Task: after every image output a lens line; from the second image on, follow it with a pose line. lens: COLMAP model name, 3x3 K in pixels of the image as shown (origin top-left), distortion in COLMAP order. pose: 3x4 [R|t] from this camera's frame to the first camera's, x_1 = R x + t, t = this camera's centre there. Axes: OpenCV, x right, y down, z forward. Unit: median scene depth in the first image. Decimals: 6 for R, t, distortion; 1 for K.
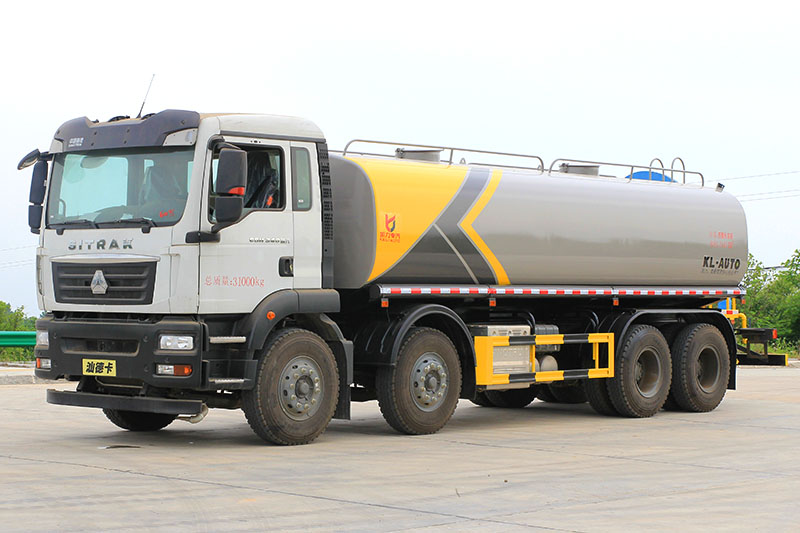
lens RADIAL K [[1808.8, 0, 400.0], [0, 1808.8, 266.5], [0, 0, 1]] dist [-0.037275, -0.085012]
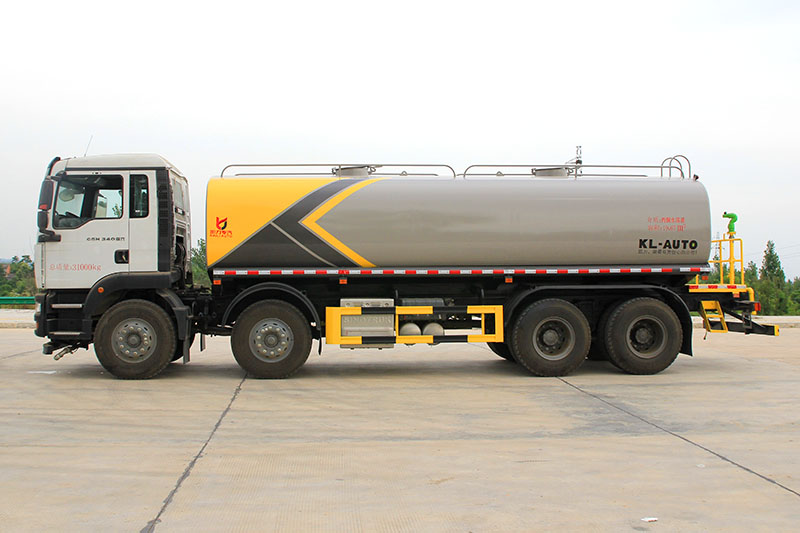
lens RADIAL K [[918.7, 0, 399.5], [0, 918.7, 217.8], [0, 0, 1]] dist [-0.104400, -0.001910]
pose [[0.718672, -0.050915, -0.693483, 0.573034], [0.018147, 0.998349, -0.054492, 0.012079], [0.695113, 0.026577, 0.718409, 0.591727]]
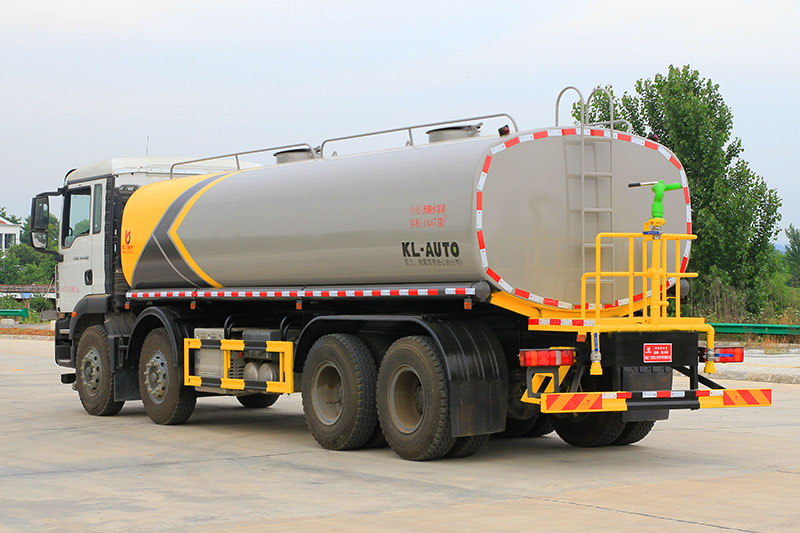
lens RADIAL K [[1808.8, 0, 400.0], [0, 1808.8, 266.5], [0, 0, 1]] dist [-0.037275, -0.085012]
pose [[-0.275272, -0.016890, -0.961218, 1.064813], [0.020486, 0.999516, -0.023429, 0.025832], [0.961148, -0.026141, -0.274793, 1.484301]]
